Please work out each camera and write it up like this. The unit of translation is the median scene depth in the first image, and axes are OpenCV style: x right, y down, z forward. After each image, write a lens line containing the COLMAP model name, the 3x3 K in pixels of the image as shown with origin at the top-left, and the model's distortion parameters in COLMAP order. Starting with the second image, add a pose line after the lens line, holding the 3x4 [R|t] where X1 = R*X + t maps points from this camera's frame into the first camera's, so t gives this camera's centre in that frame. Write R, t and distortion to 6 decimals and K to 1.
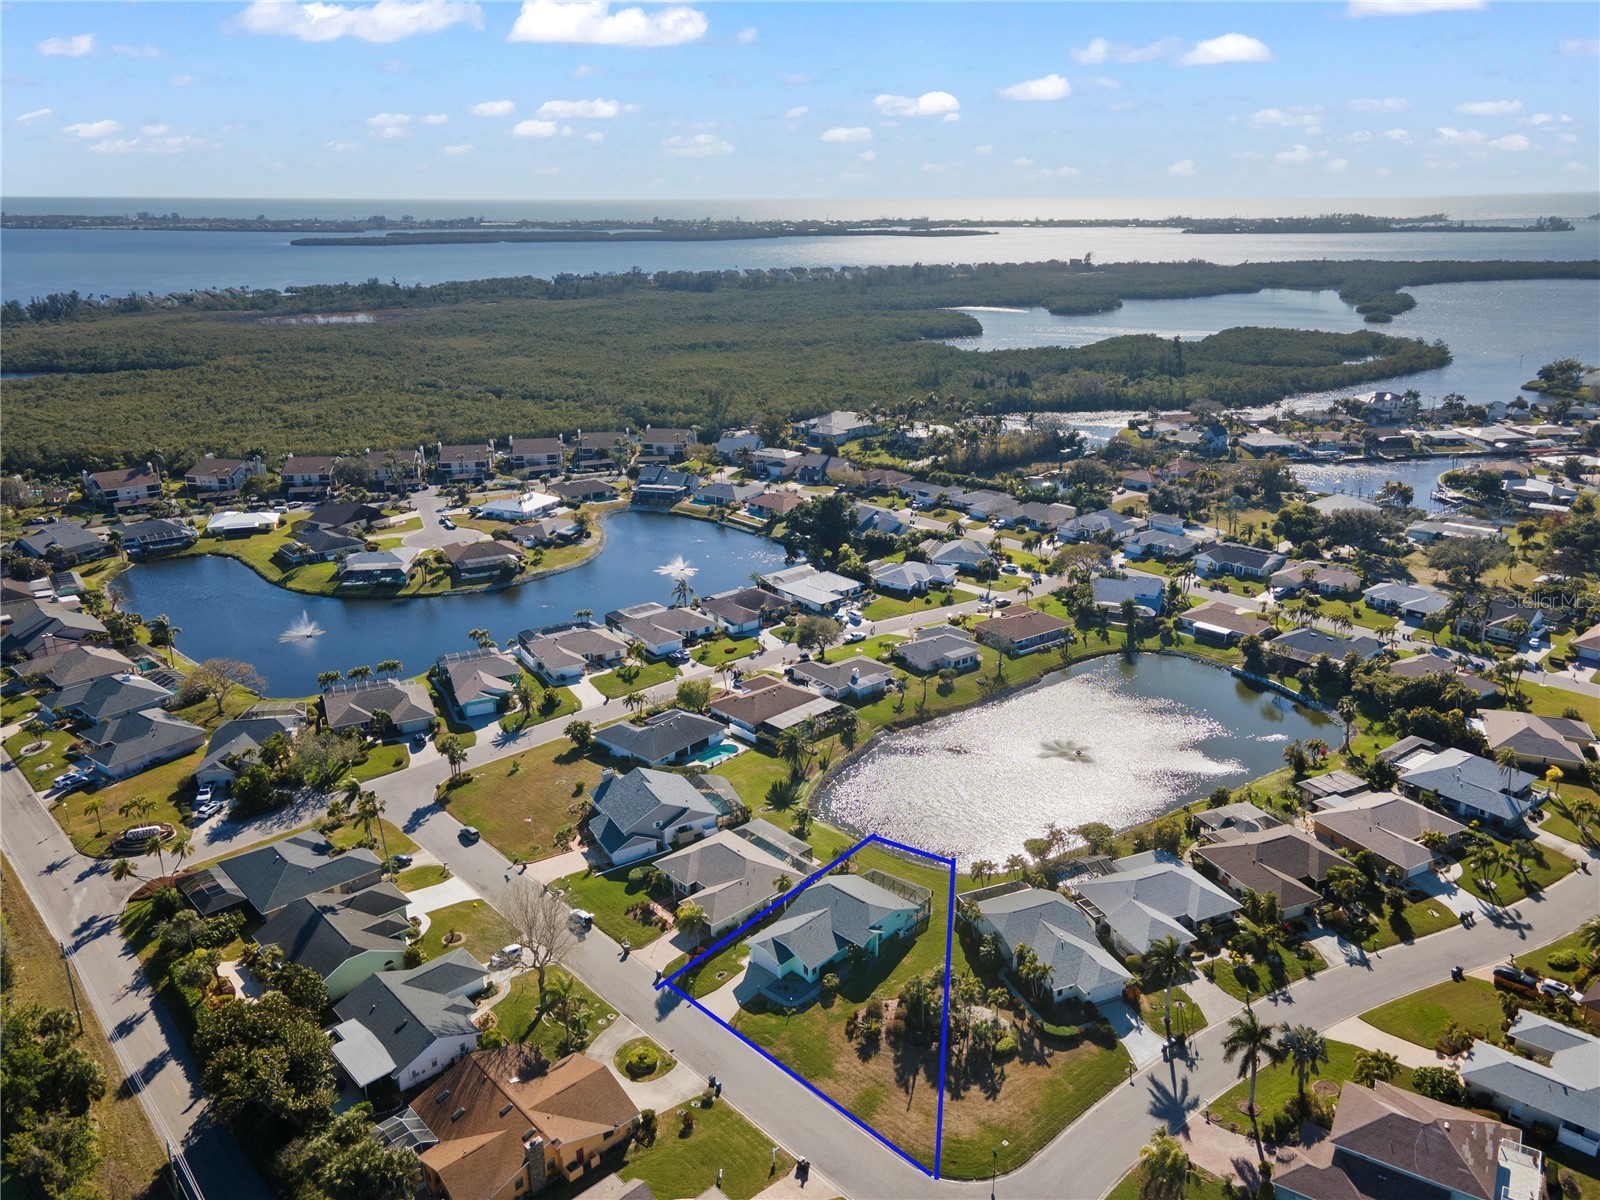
lens RADIAL K [[1161.1, 0, 807.6], [0, 1161.1, 601.5], [0, 0, 1]] dist [0.032340, 0.016631]
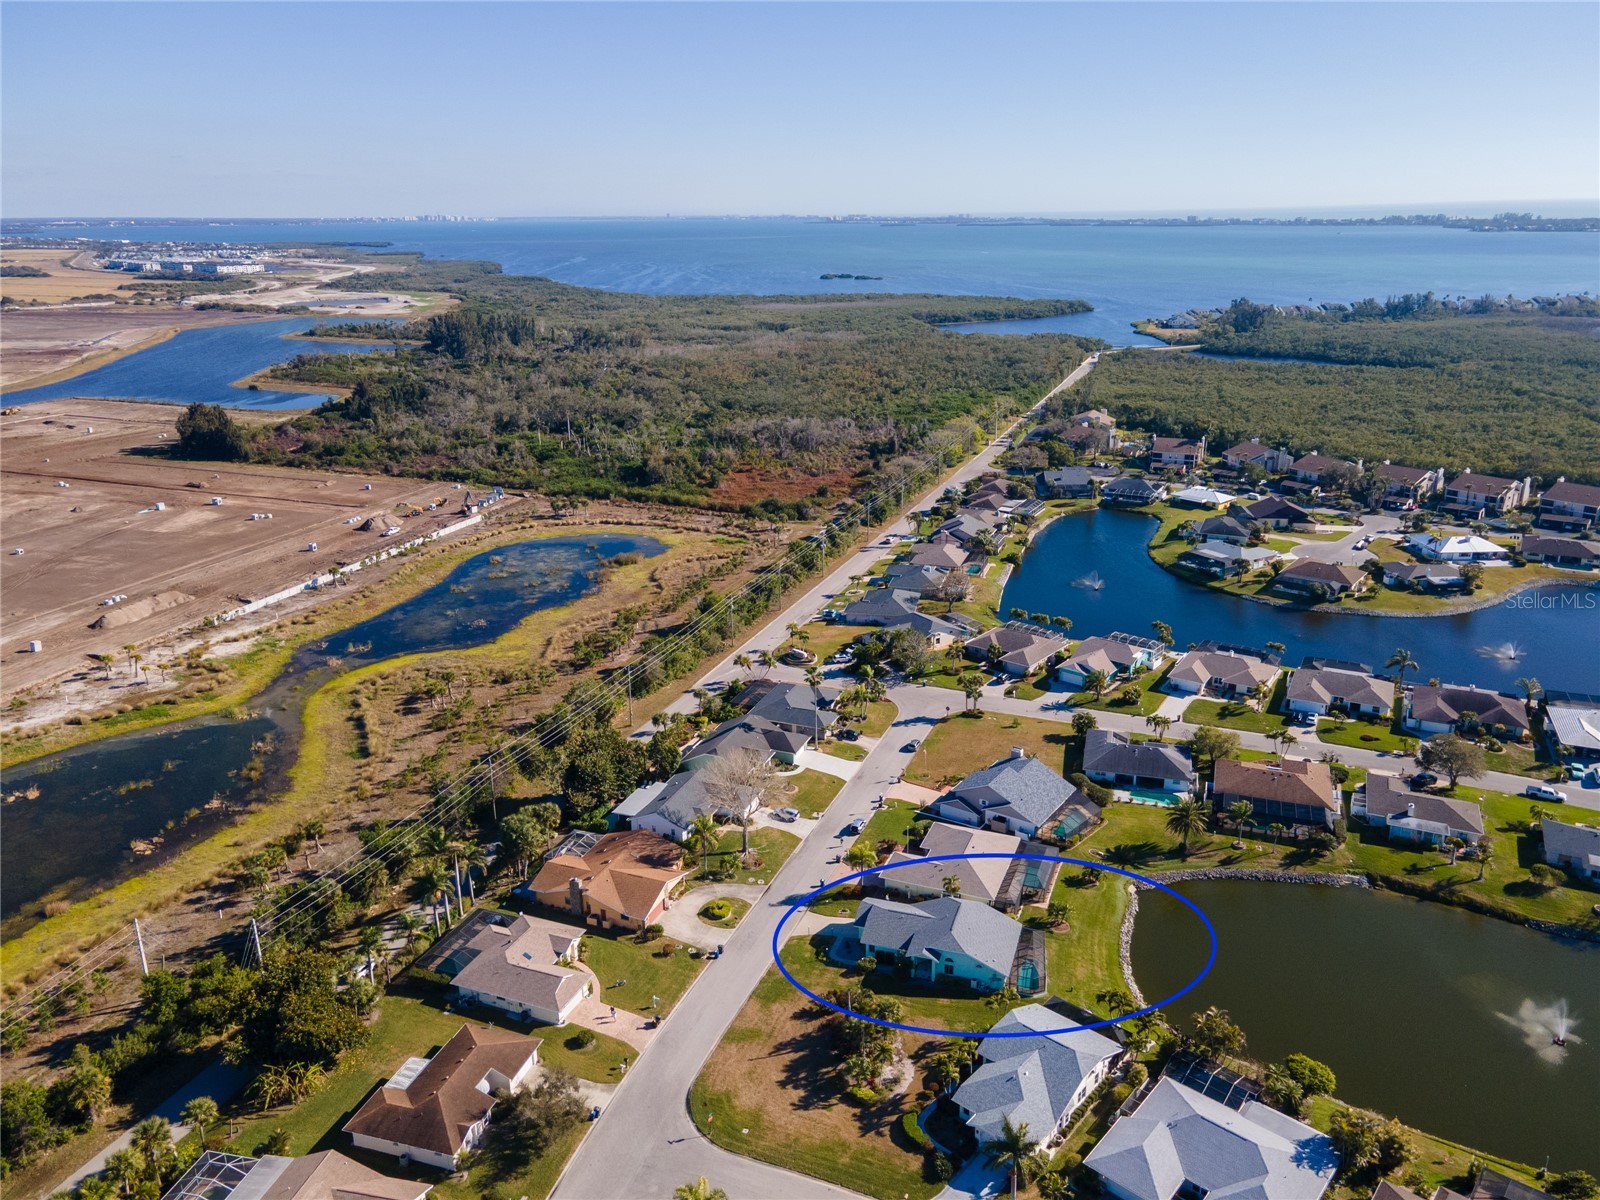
lens RADIAL K [[1161.1, 0, 813.3], [0, 1161.1, 597.5], [0, 0, 1]] dist [0.032340, 0.016631]
pose [[0.438076, 0.287704, -0.851655, 0.559479], [-0.292559, 0.941454, 0.167553, -0.097072], [0.849999, 0.175758, 0.496599, 0.281173]]
